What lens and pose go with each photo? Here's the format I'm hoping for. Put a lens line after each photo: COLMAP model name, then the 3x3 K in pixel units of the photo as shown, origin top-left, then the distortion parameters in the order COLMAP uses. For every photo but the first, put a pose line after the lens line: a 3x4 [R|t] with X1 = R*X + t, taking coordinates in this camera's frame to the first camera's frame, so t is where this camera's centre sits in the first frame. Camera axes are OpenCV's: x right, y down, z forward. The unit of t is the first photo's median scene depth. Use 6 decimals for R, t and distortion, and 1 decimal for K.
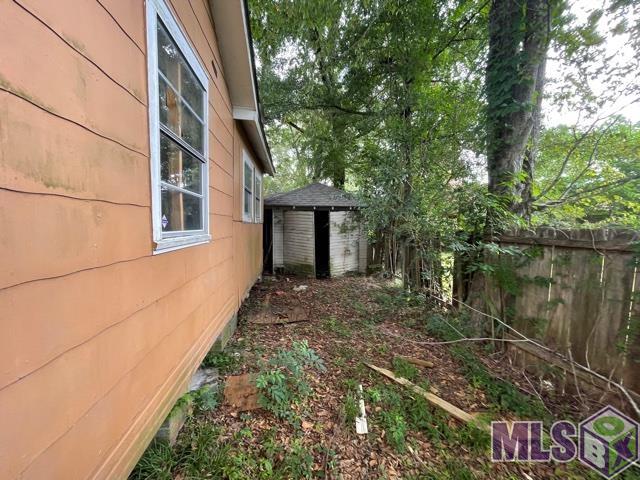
lens RADIAL K [[259.1, 0, 316.8], [0, 259.1, 243.1], [0, 0, 1]] dist [-0.003977, 0.000117]
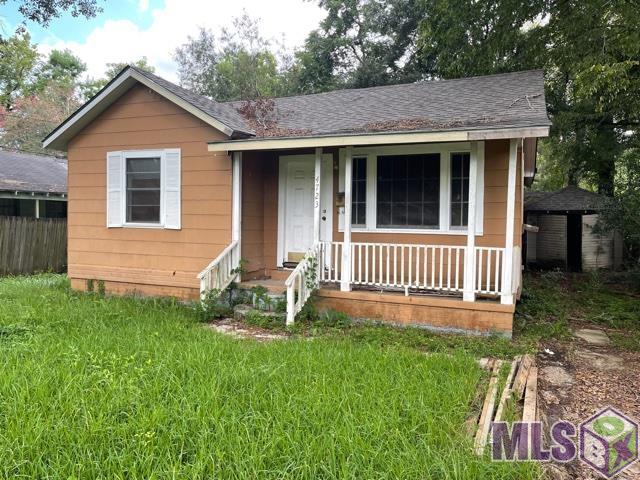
lens RADIAL K [[482.3, 0, 317.4], [0, 482.3, 245.0], [0, 0, 1]] dist [0.032795, -0.047360]
pose [[0.875754, 0.014125, -0.482551, 0.060665], [-0.028821, 0.999319, -0.023054, 0.097133], [0.481897, 0.034097, 0.875564, -1.460895]]
